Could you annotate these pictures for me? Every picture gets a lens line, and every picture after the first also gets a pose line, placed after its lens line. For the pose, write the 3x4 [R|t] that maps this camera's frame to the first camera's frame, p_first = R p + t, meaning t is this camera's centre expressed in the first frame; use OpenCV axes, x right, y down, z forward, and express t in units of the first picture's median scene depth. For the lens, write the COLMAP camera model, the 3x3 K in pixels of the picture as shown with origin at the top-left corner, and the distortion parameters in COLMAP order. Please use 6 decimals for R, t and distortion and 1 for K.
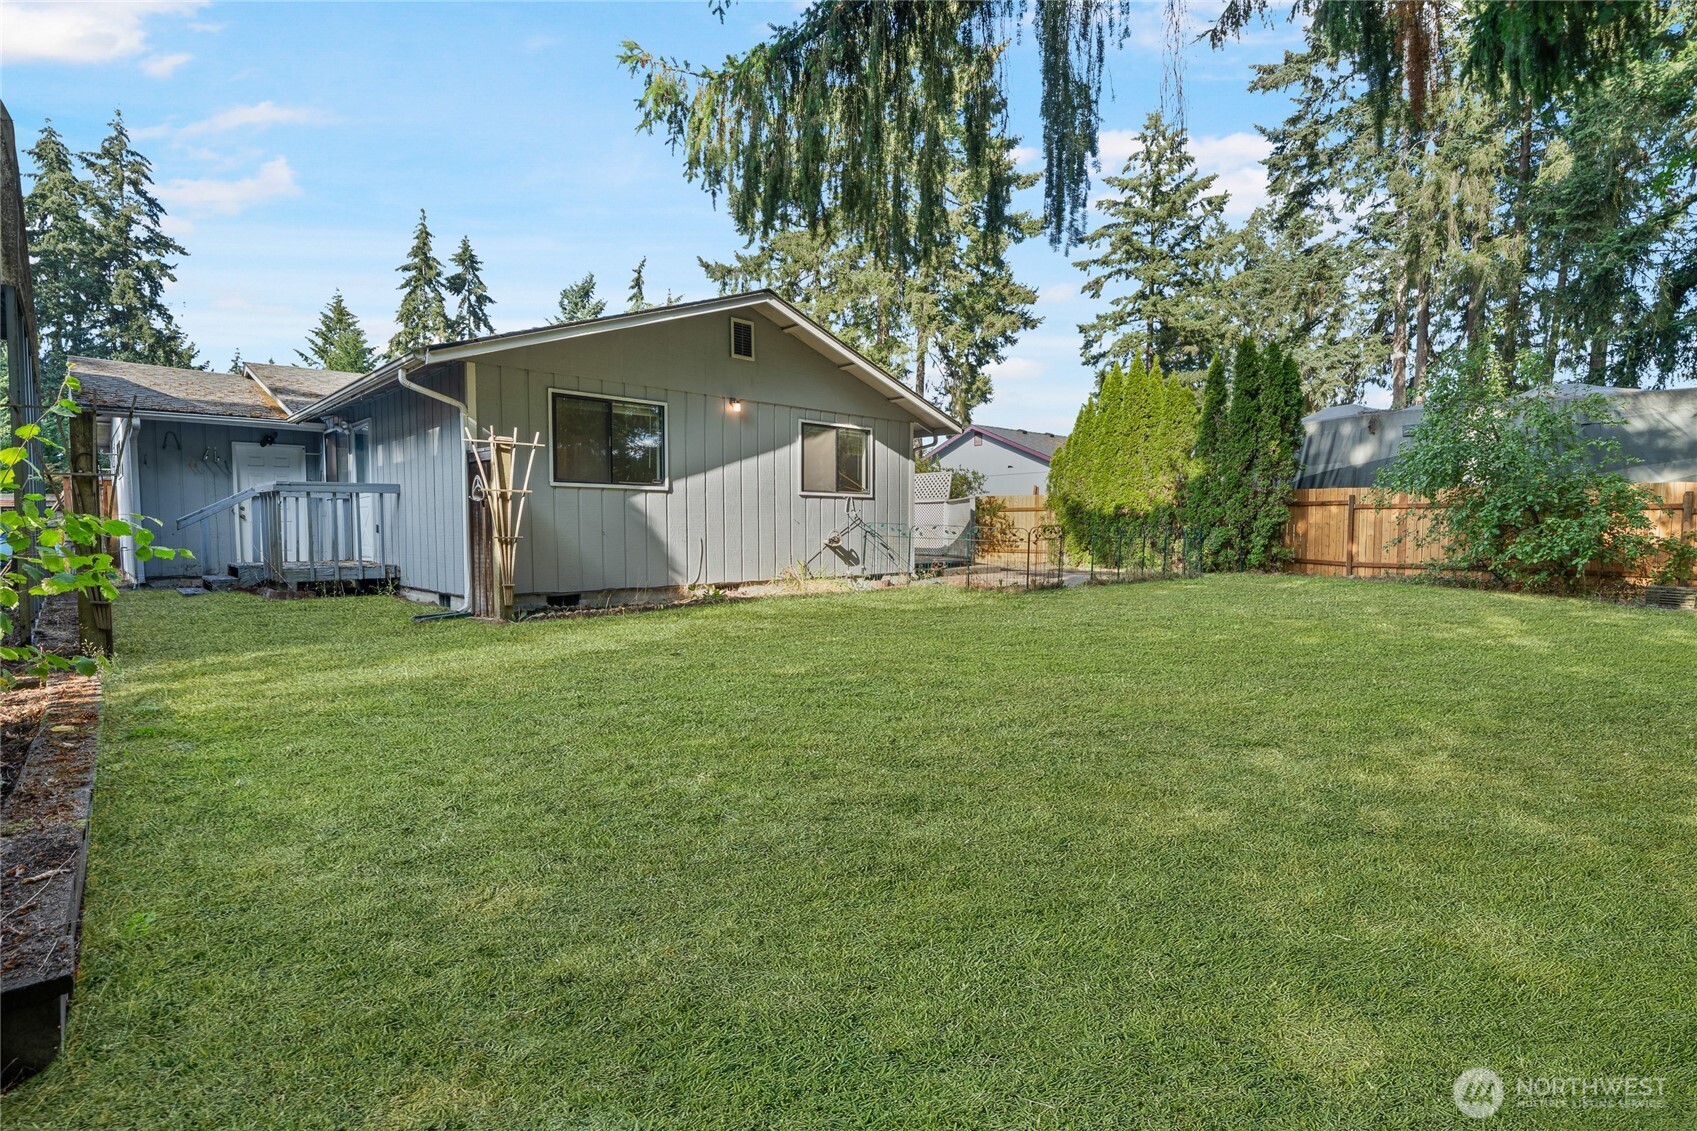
lens RADIAL K [[800.0, 0, 848.1], [0, 800.0, 558.8], [0, 0, 1]] dist [0.001848, 0.001602]
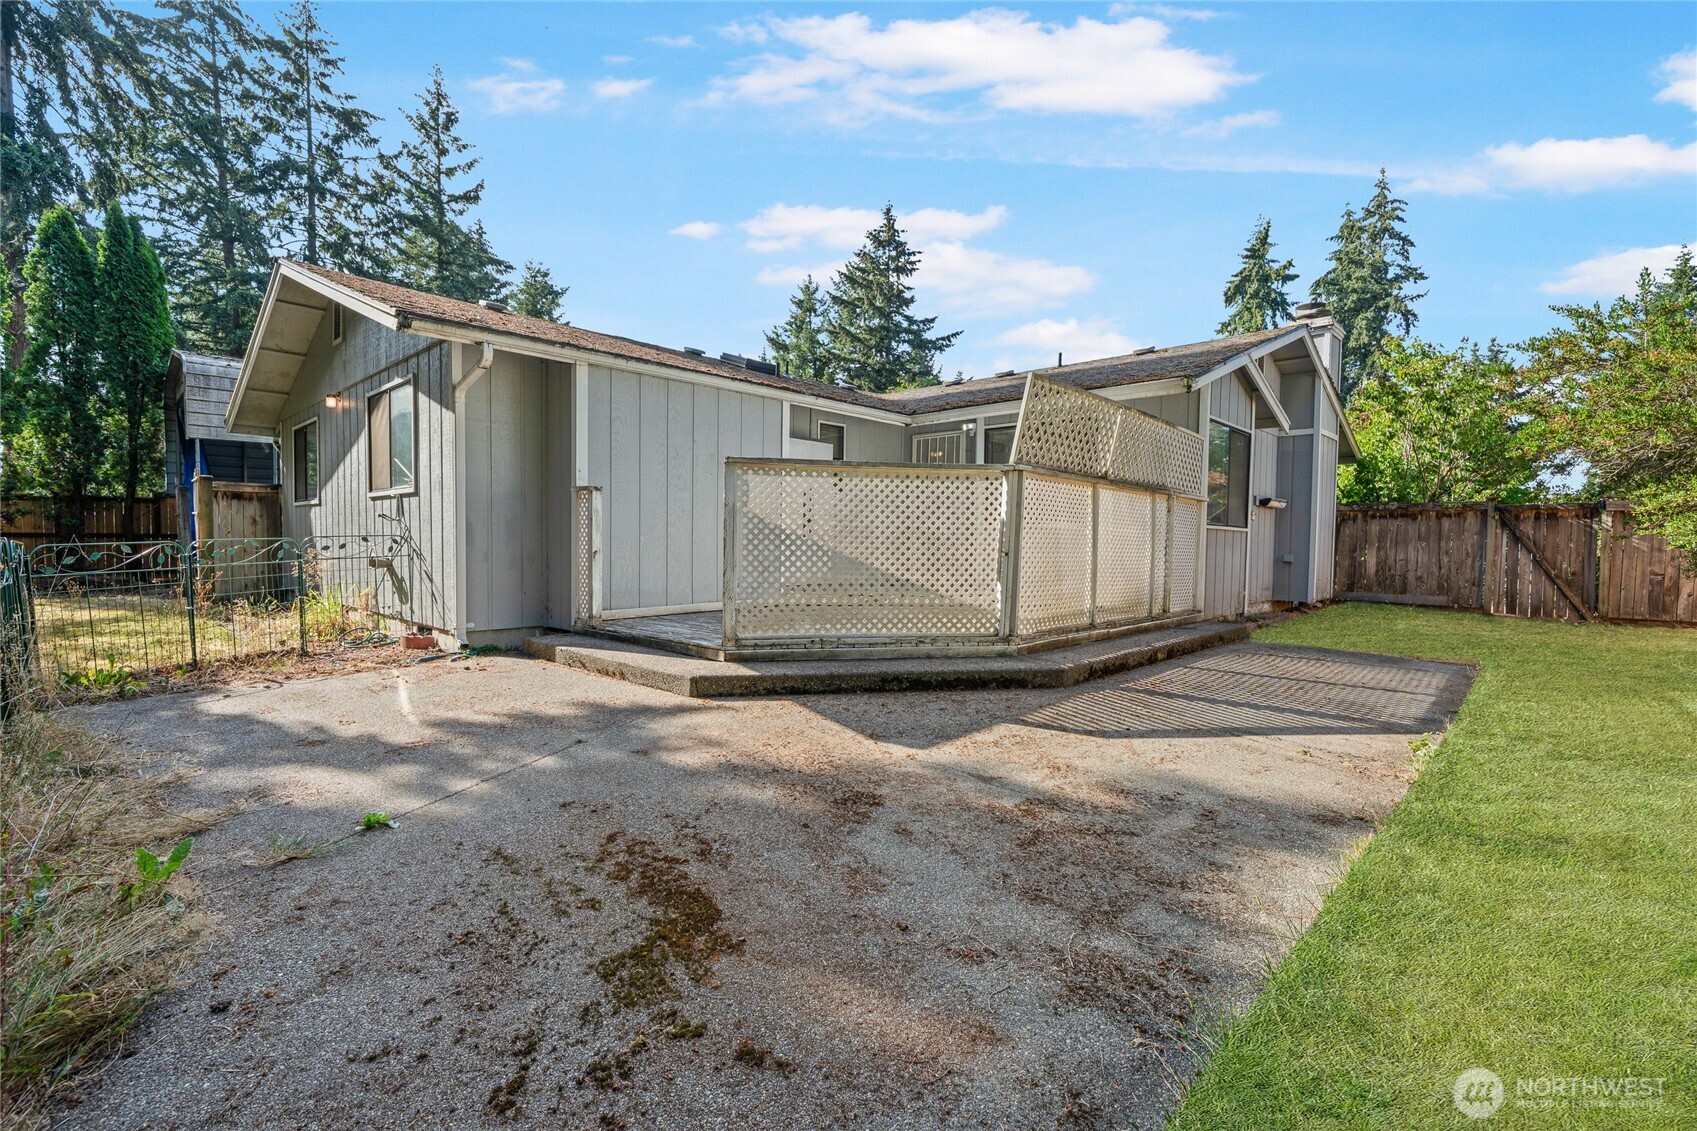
lens RADIAL K [[754.1, 0, 849.5], [0, 754.1, 572.0], [0, 0, 1]] dist [-0.001578, 0.000231]
pose [[0.046093, 0.043158, -0.998004, 0.124480], [-0.050091, 0.997909, 0.040840, -0.012052], [0.997680, 0.048108, 0.048159, 0.271375]]
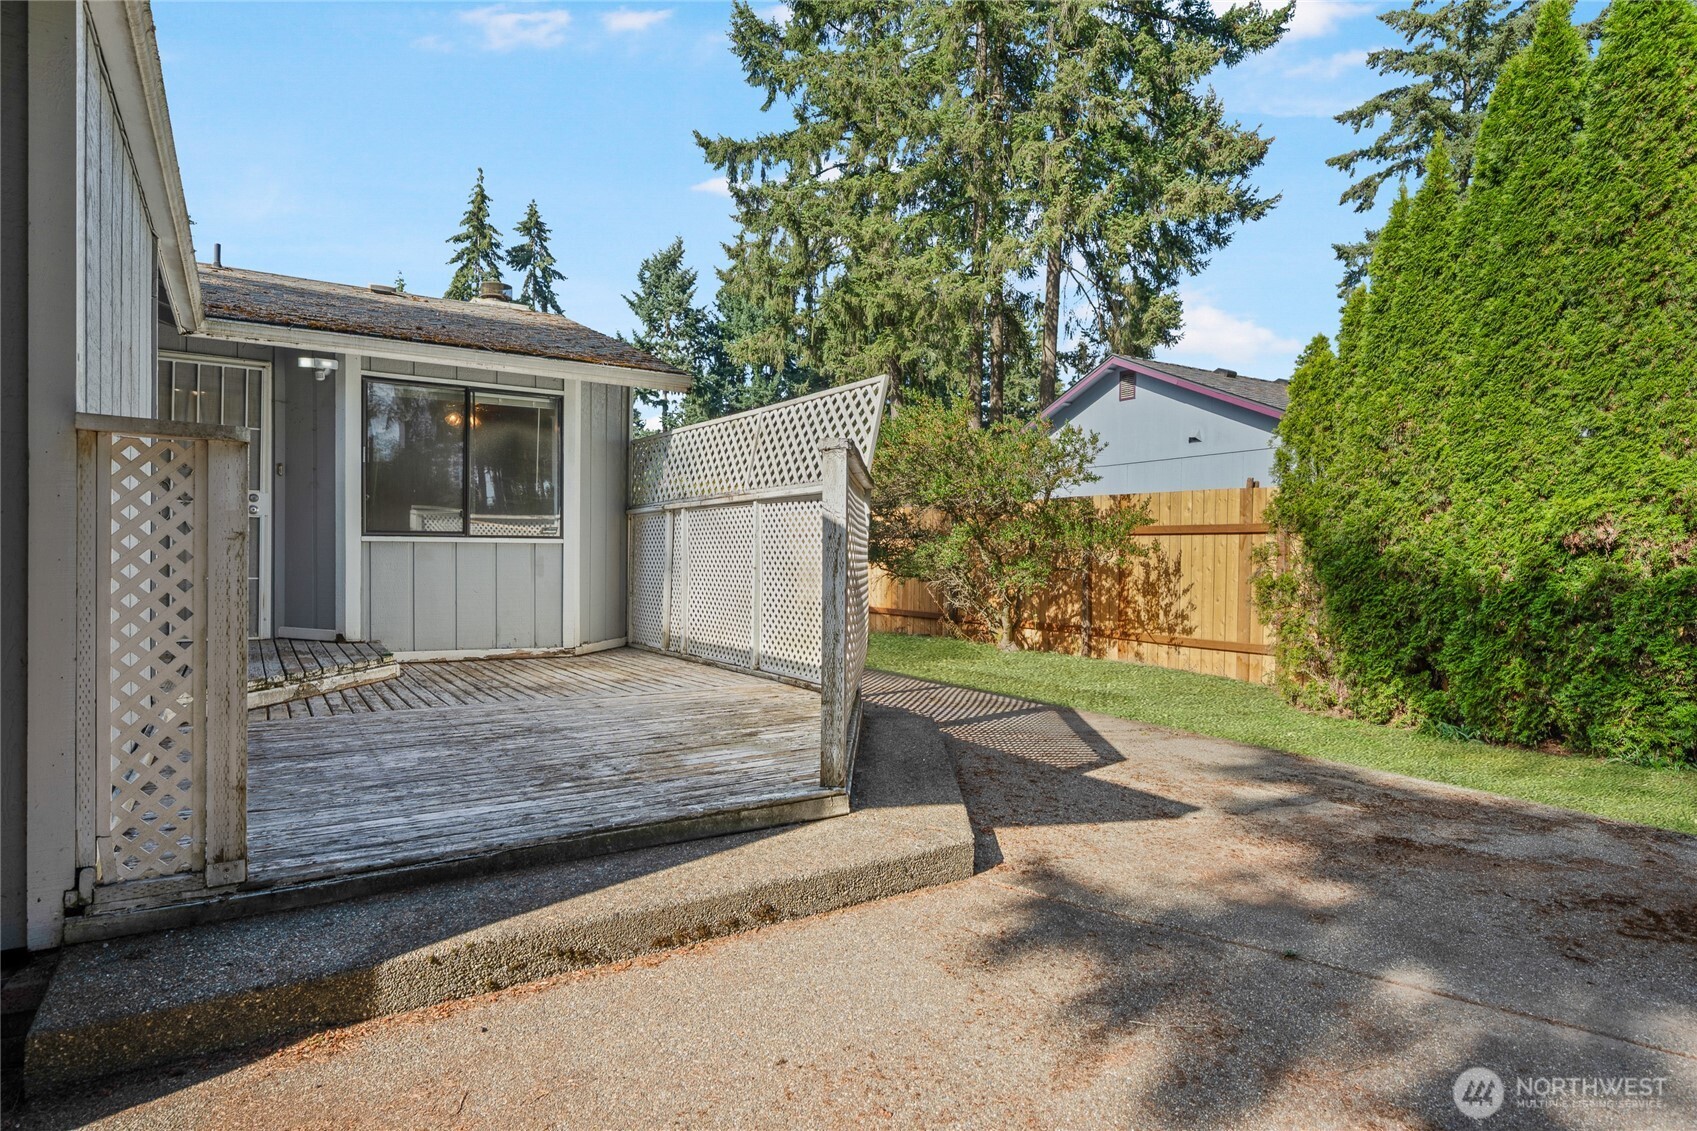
lens RADIAL K [[922.6, 0, 854.3], [0, 922.6, 574.8], [0, 0, 1]] dist [0.000465, -0.002035]
pose [[0.982104, 0.017351, -0.187538, 0.052036], [-0.020688, 0.999660, -0.015848, -0.011597], [0.187199, 0.019444, 0.982130, 0.207433]]
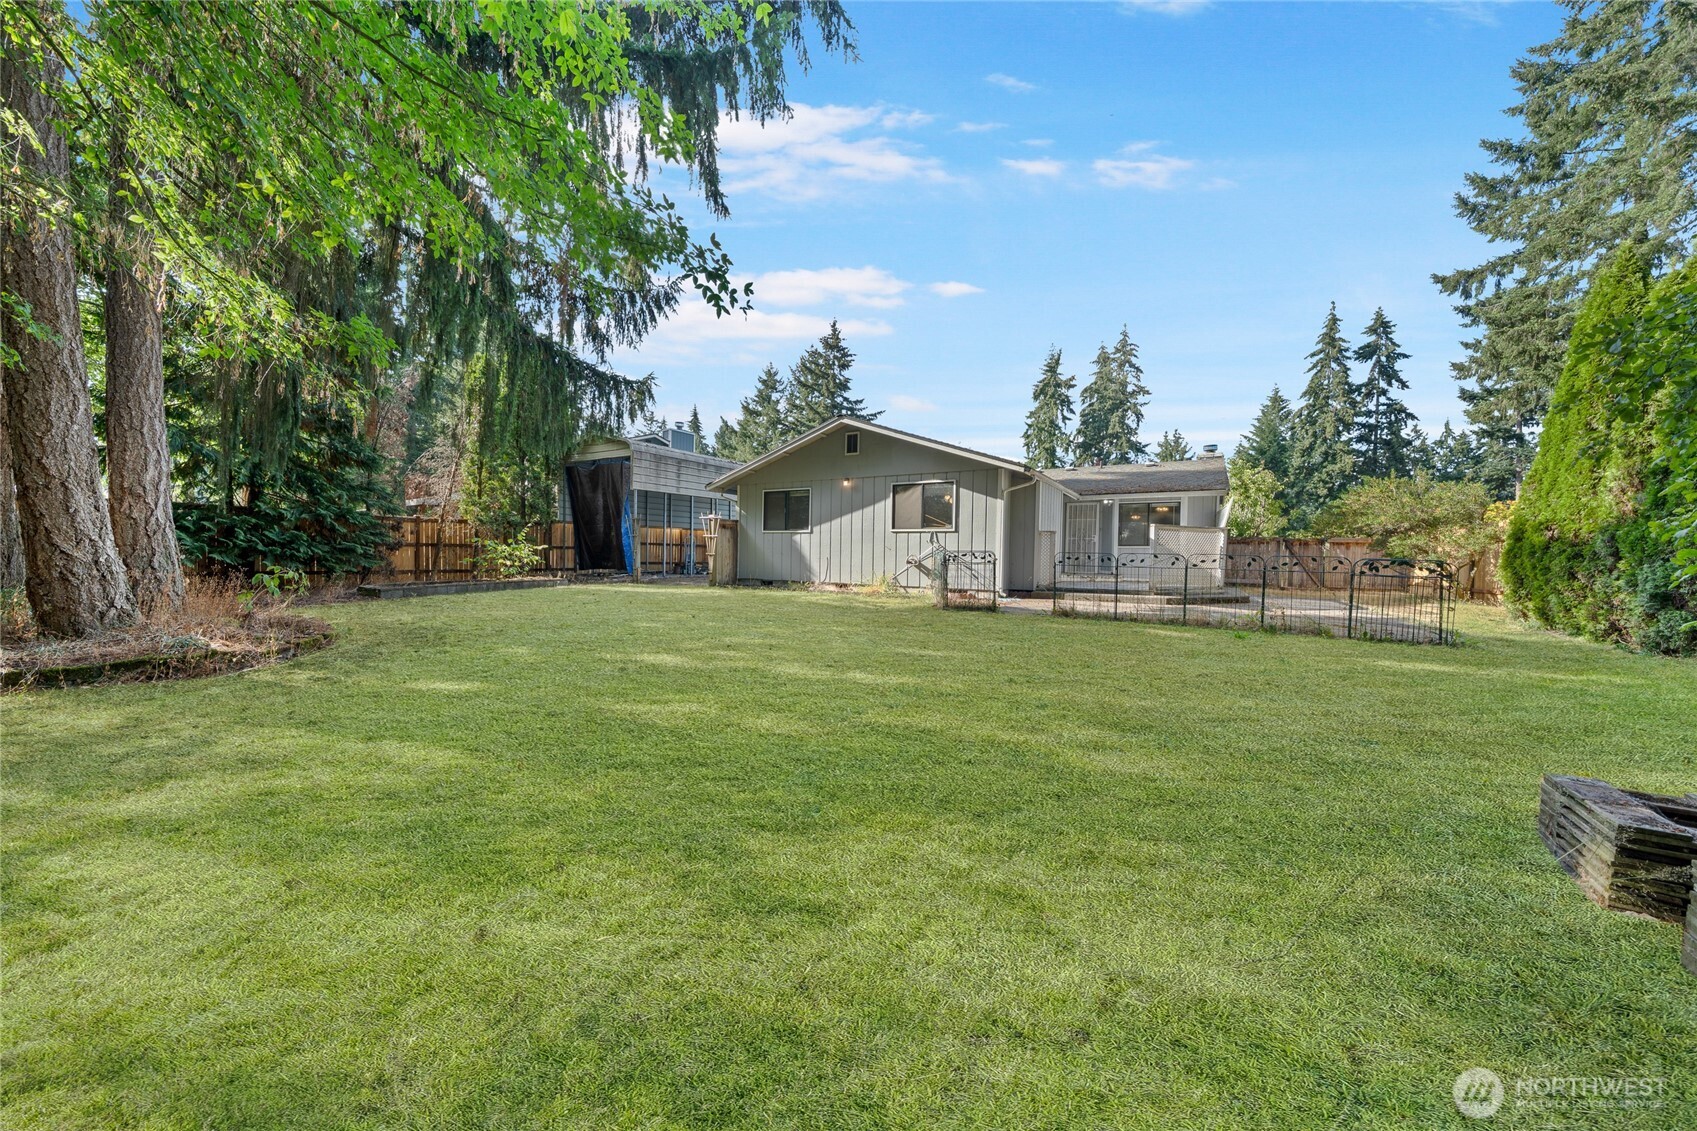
lens RADIAL K [[580.9, 0, 854.3], [0, 580.9, 561.4], [0, 0, 1]] dist [0.000707, -0.000018]
pose [[0.267387, 0.016257, -0.963452, 0.192953], [-0.054615, 0.998506, 0.001691, -0.003857], [0.962040, 0.052167, 0.267875, 0.121416]]
